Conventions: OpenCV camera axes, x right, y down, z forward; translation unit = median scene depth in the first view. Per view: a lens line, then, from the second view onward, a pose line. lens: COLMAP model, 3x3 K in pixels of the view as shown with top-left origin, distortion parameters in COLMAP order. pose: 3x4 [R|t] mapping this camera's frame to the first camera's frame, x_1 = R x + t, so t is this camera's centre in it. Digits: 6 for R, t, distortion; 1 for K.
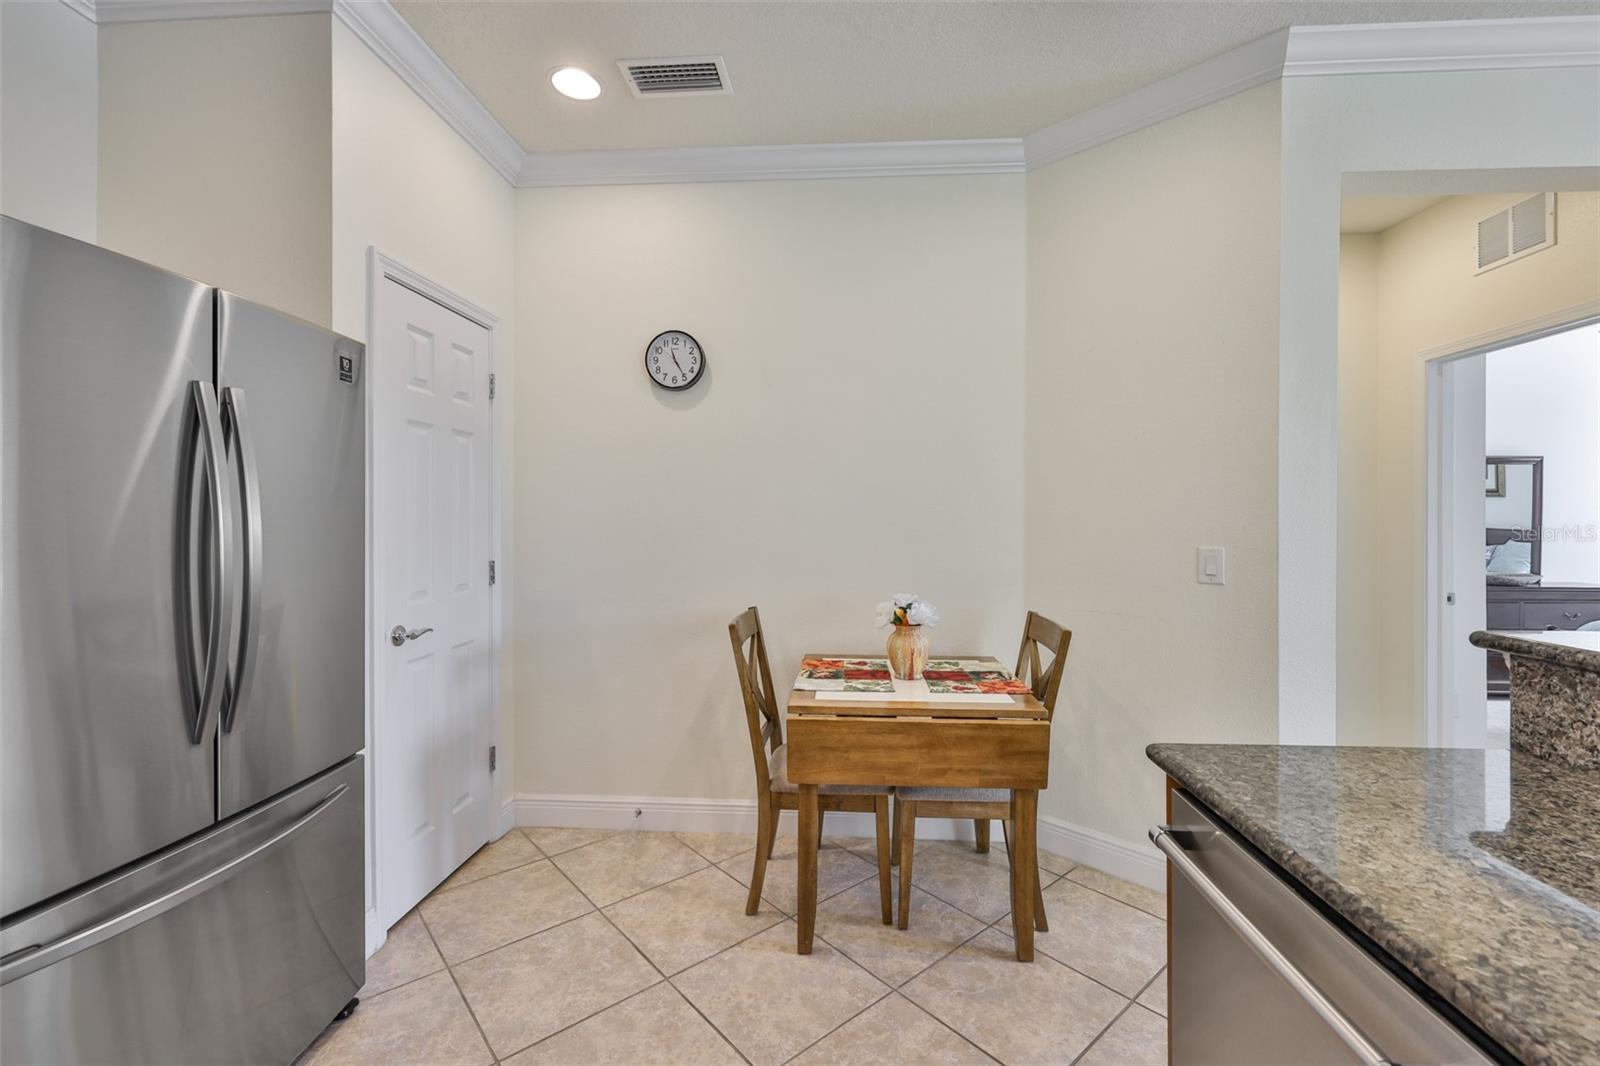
lens RADIAL K [[685.9, 0, 805.9], [0, 685.9, 521.4], [0, 0, 1]] dist [-0.001946, 0.000507]
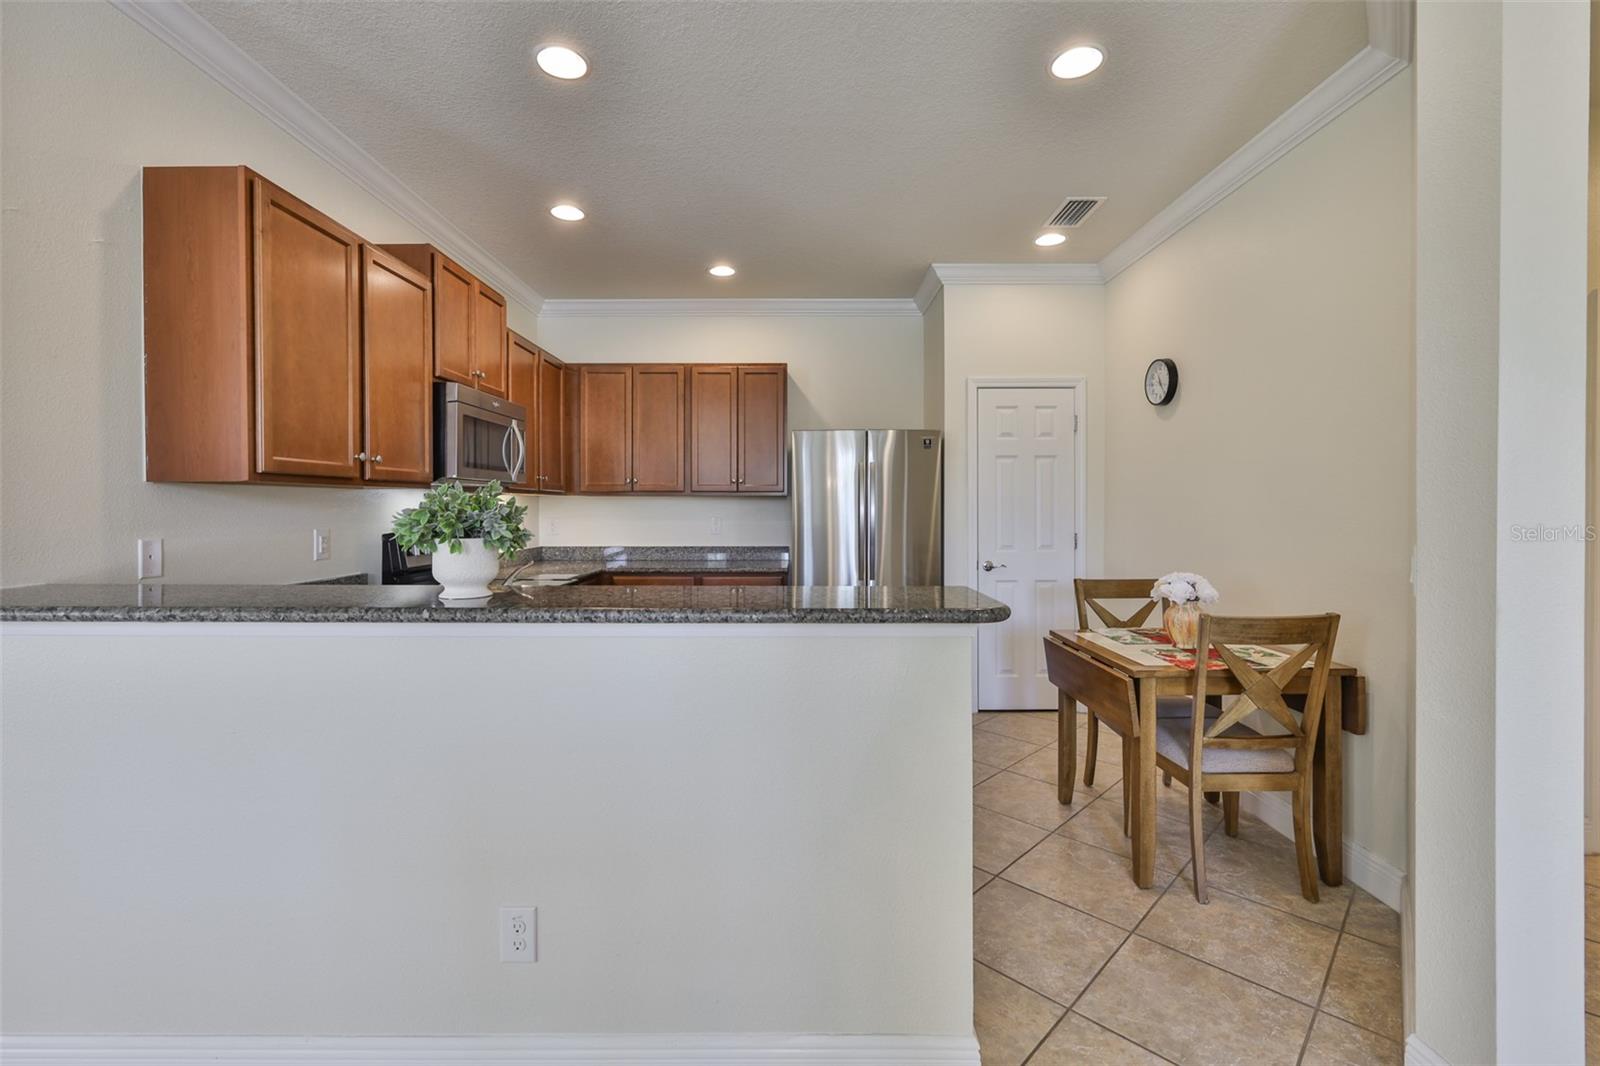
lens RADIAL K [[685.9, 0, 793.0], [0, 685.9, 509.3], [0, 0, 1]] dist [-0.001946, 0.000507]
pose [[0.055821, -0.000697, -0.998441, 1.414718], [-0.005901, 0.999982, -0.001028, 0.008734], [0.998423, 0.005949, 0.055816, 0.339837]]
